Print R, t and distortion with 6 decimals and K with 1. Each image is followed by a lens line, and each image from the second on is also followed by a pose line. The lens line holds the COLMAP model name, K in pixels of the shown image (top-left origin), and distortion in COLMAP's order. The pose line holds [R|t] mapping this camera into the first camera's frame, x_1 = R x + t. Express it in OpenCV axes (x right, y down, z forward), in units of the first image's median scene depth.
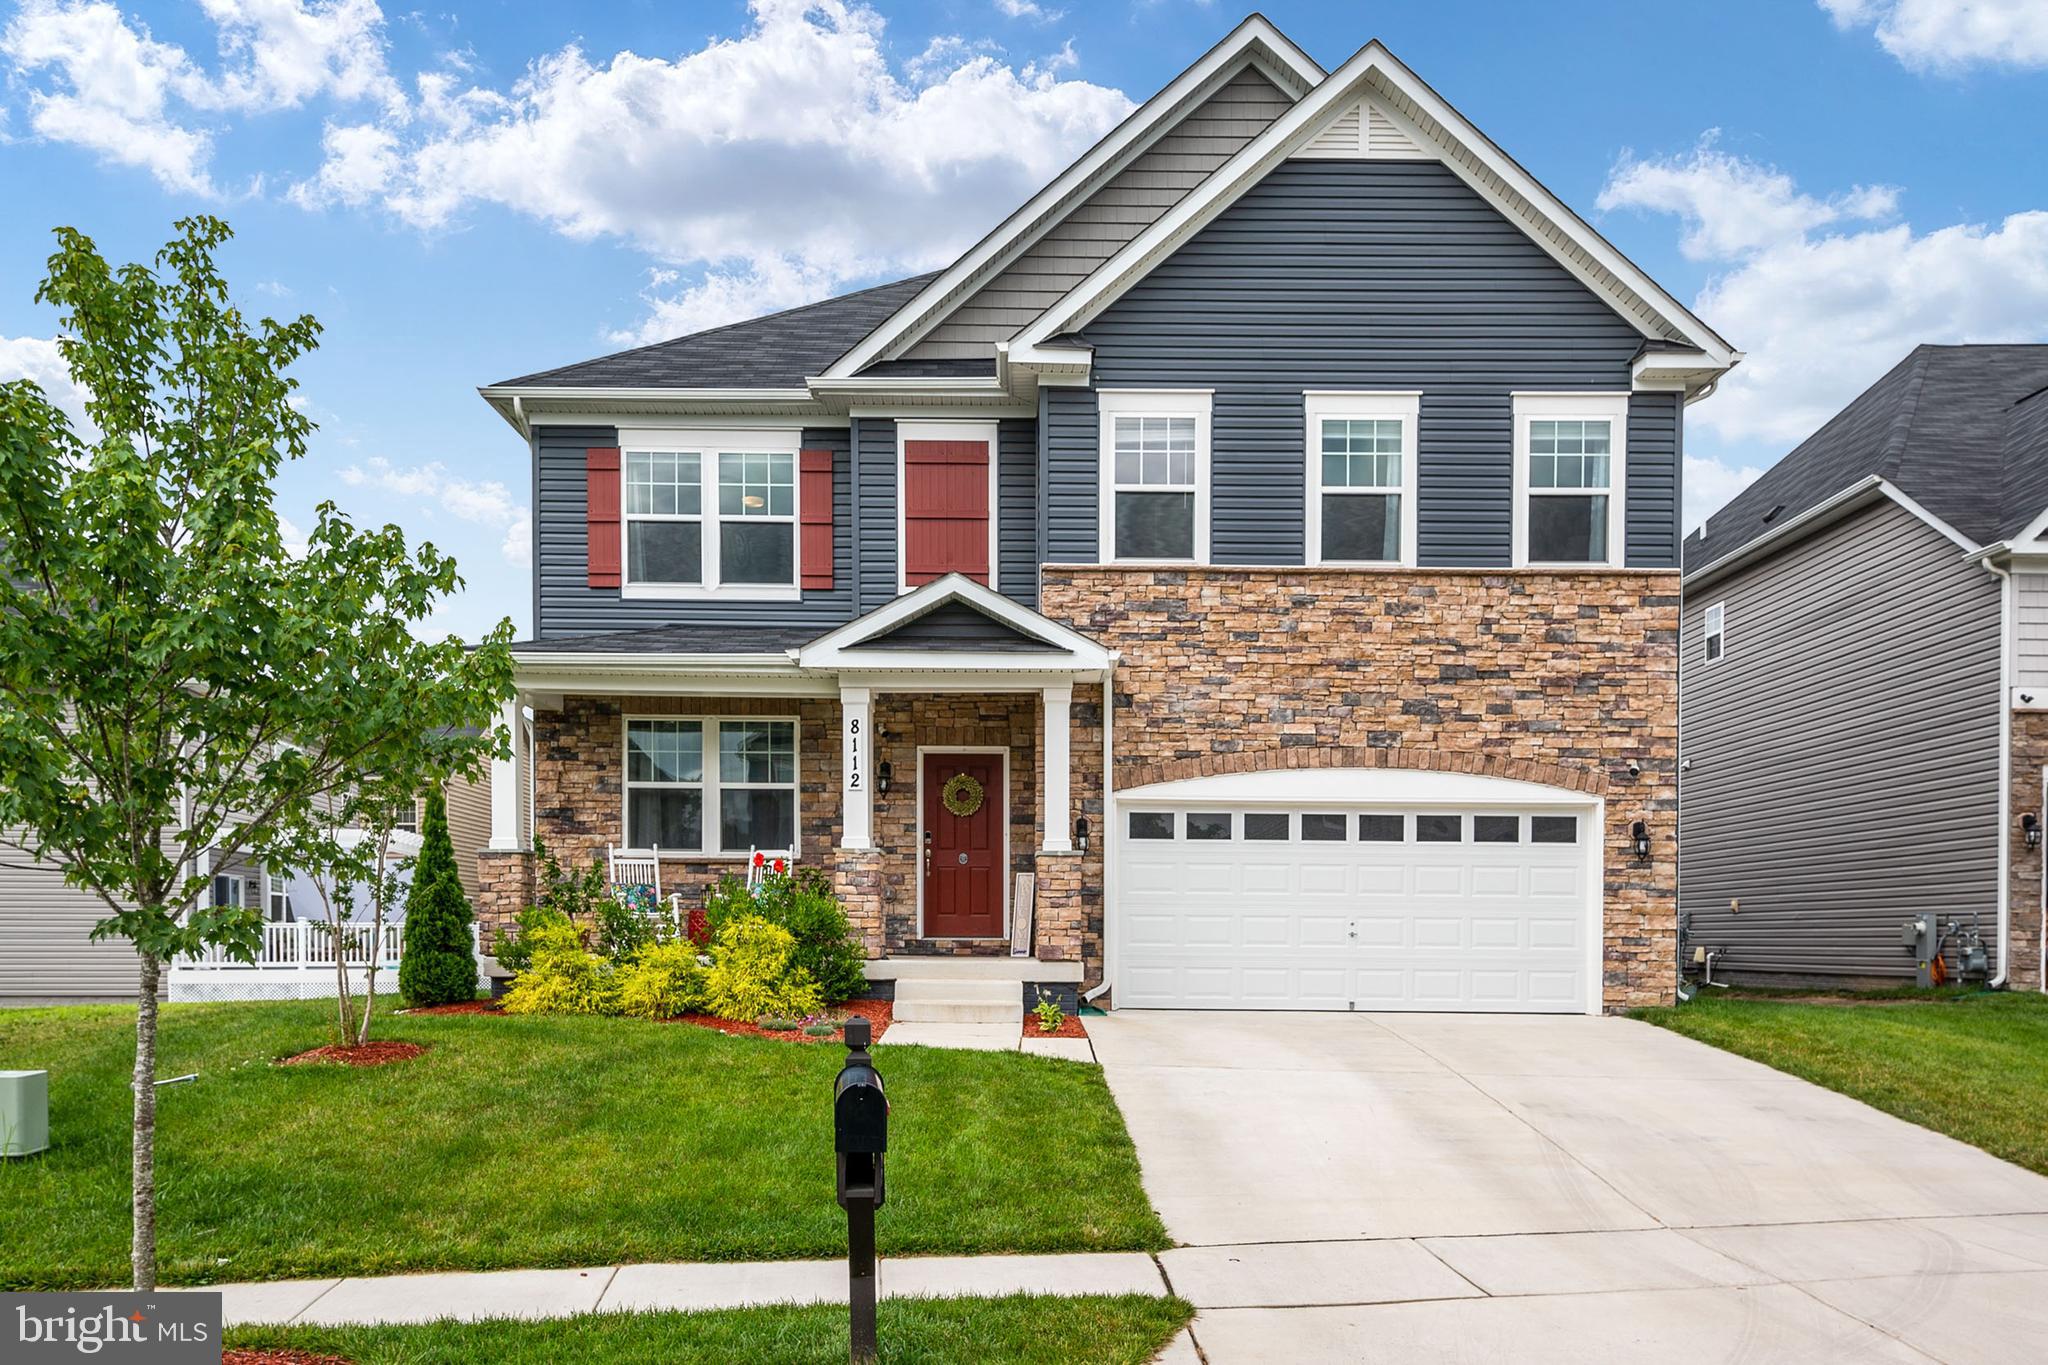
lens RADIAL K [[1440.4, 0, 1018.9], [0, 1440.4, 904.4], [0, 0, 1]] dist [0.000099, -0.000987]
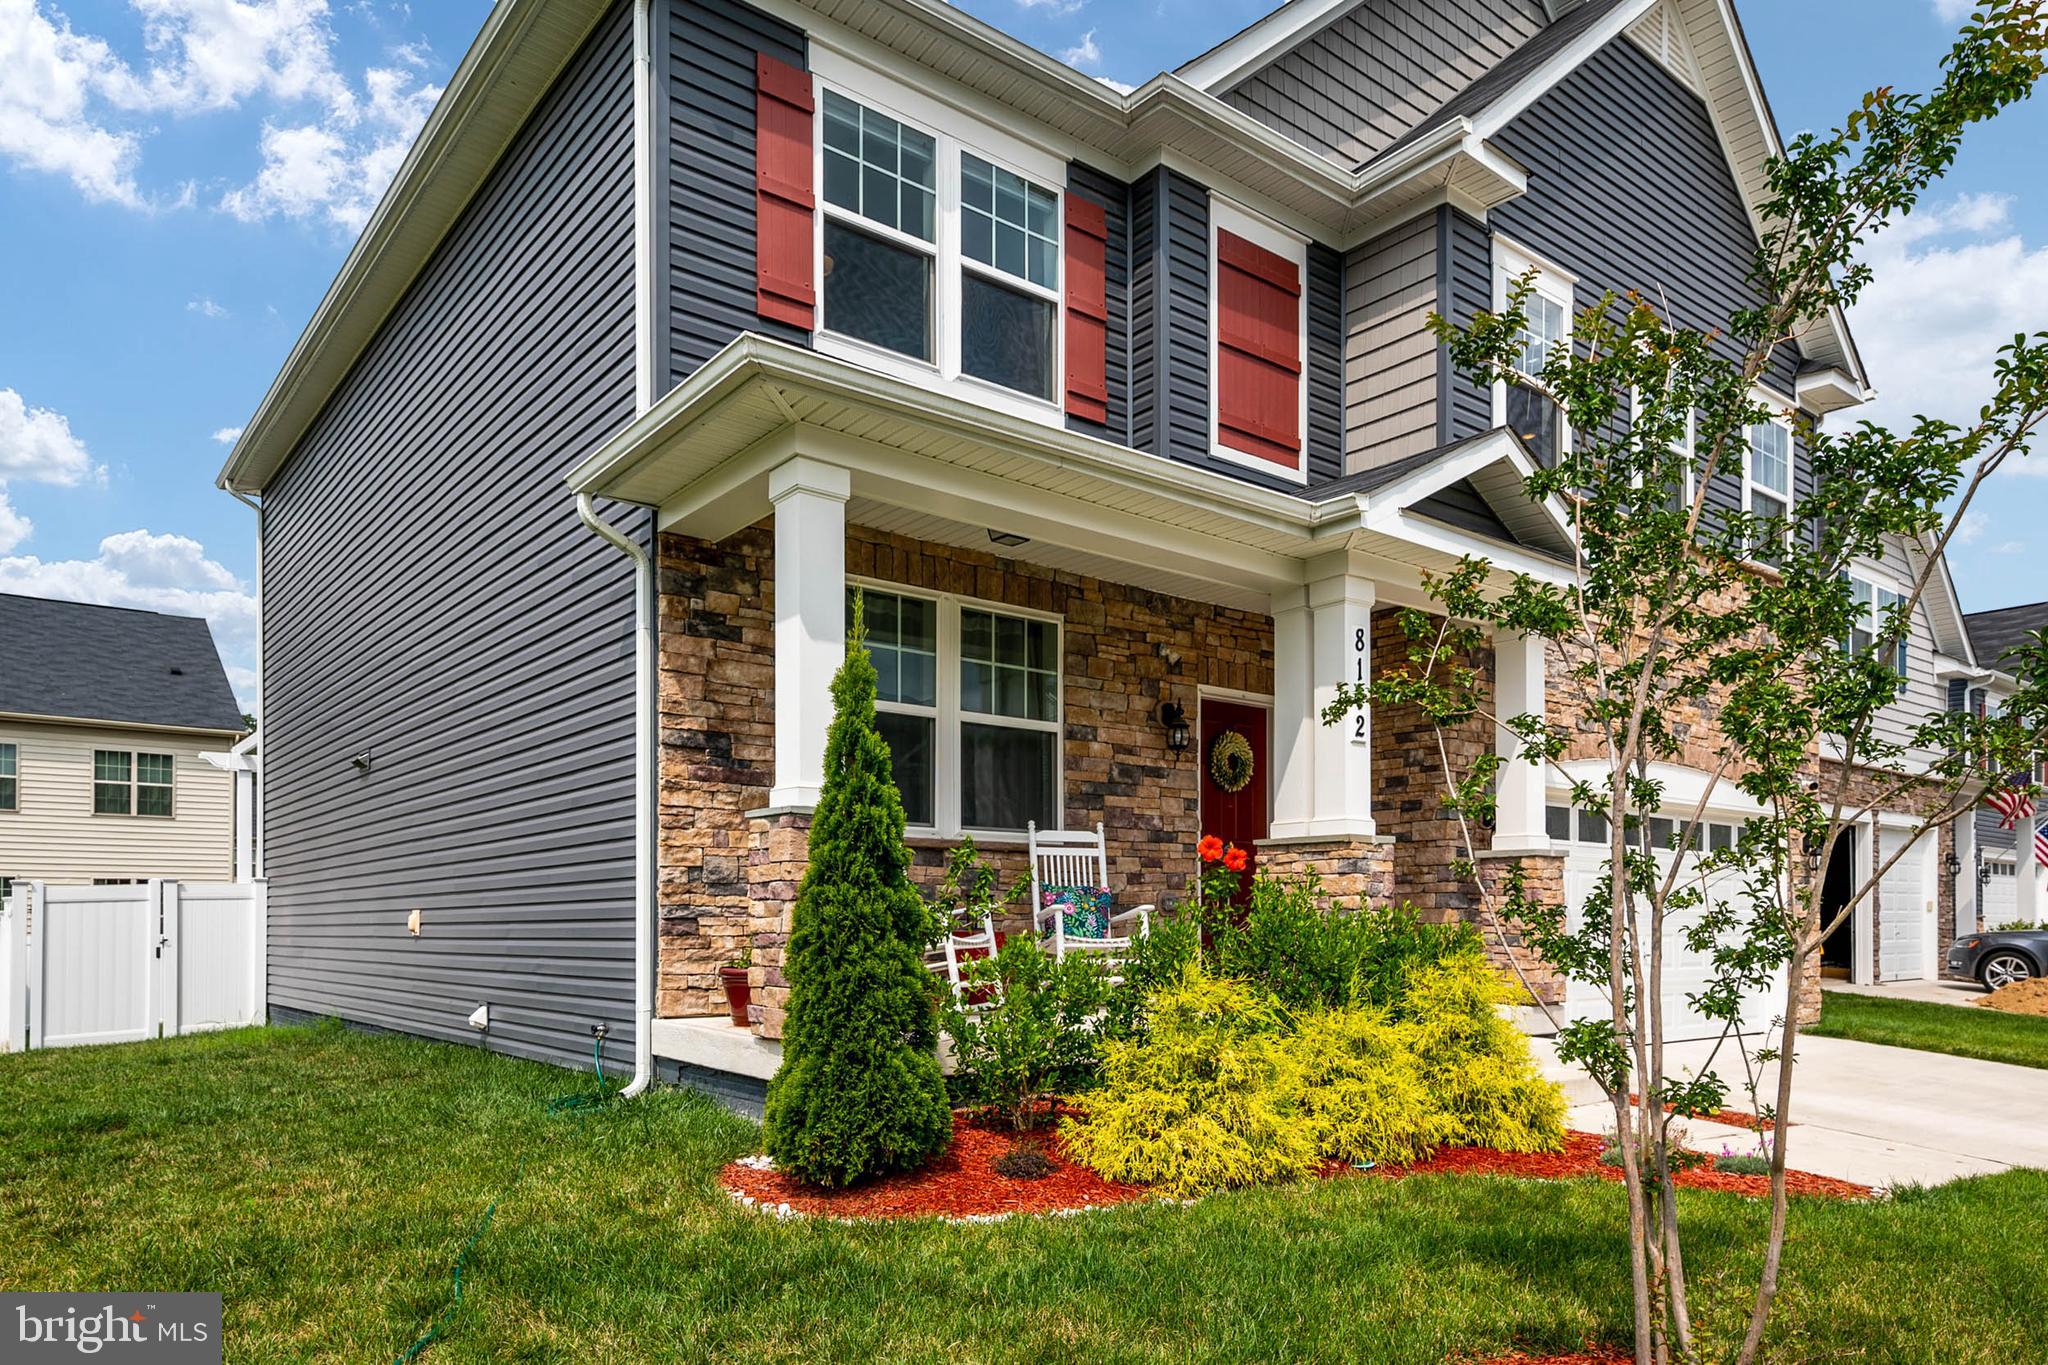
lens RADIAL K [[1313.4, 0, 1034.9], [0, 1313.4, 889.4], [0, 0, 1]] dist [-0.001100, 0.000124]
pose [[0.797154, 0.012257, 0.603651, -0.534985], [-0.005168, 0.999896, -0.013478, -0.005838], [-0.603754, 0.007624, 0.797135, 0.594447]]
